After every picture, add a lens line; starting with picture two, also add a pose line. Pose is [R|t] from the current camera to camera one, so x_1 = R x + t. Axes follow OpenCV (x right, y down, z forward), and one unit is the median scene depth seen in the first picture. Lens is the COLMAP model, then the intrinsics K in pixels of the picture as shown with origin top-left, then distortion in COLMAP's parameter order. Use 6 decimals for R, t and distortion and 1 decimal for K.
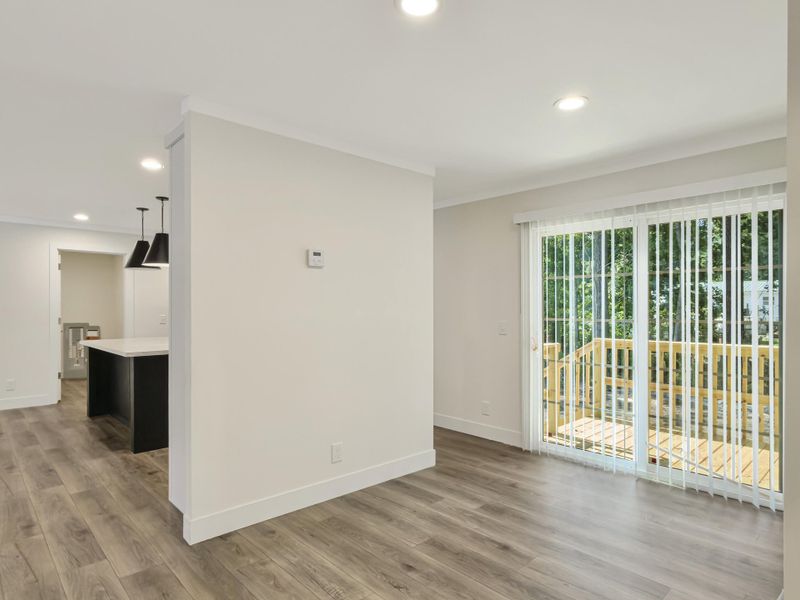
lens RADIAL K [[470.1, 0, 397.8], [0, 470.1, 298.0], [0, 0, 1]] dist [0.001440, 0.000459]
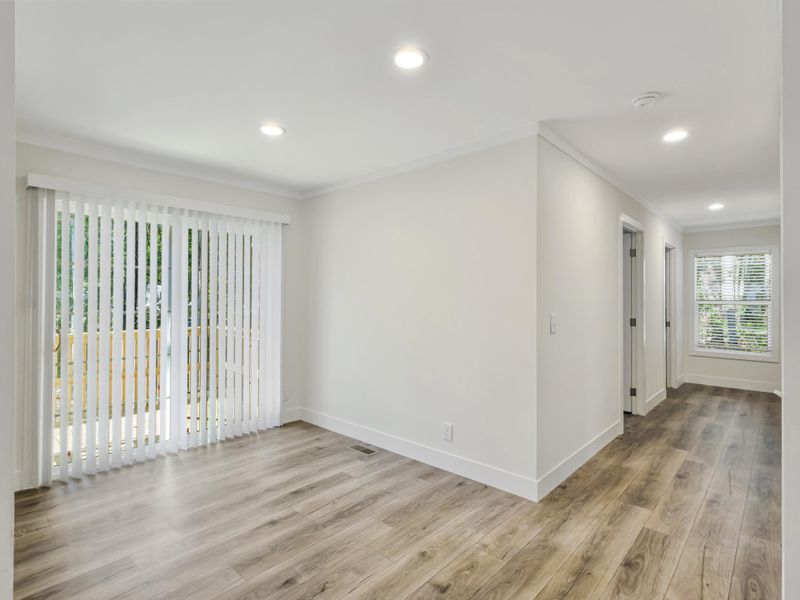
lens RADIAL K [[414.3, 0, 397.8], [0, 414.3, 303.3], [0, 0, 1]] dist [0.000566, 0.000688]
pose [[-0.073373, -0.006645, 0.997282, -1.052749], [-0.020701, 0.999772, 0.005139, 0.022672], [-0.997090, -0.020268, -0.073494, 1.129117]]
